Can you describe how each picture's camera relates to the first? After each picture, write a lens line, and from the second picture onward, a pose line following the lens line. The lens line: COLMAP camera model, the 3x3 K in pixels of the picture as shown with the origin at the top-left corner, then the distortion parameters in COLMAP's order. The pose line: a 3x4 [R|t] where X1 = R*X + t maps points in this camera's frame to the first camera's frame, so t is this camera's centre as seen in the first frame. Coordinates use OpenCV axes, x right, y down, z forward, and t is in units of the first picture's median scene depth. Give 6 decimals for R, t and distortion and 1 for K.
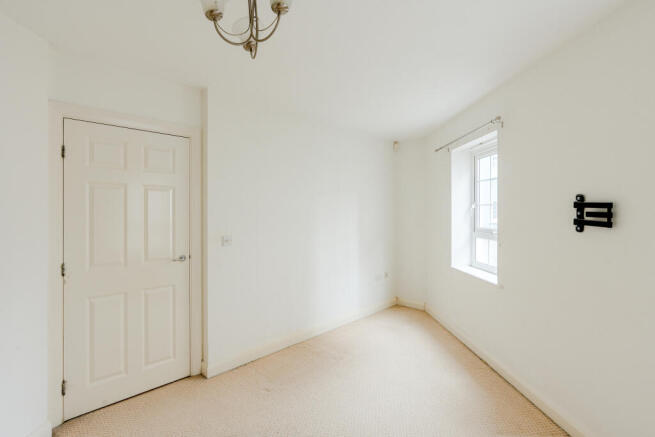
lens RADIAL K [[298.2, 0, 330.0], [0, 298.2, 219.0], [0, 0, 1]] dist [-0.005479, -0.000119]
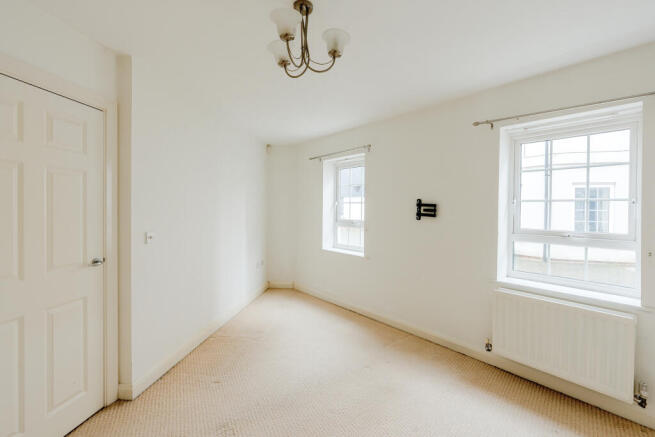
lens RADIAL K [[286.7, 0, 327.5], [0, 286.7, 218.5], [0, 0, 1]] dist [-0.000018, 0.000033]
pose [[0.768725, -0.012825, 0.639451, -0.492322], [0.001492, 0.999832, 0.018260, 0.001959], [-0.639578, -0.013084, 0.768615, 0.018219]]
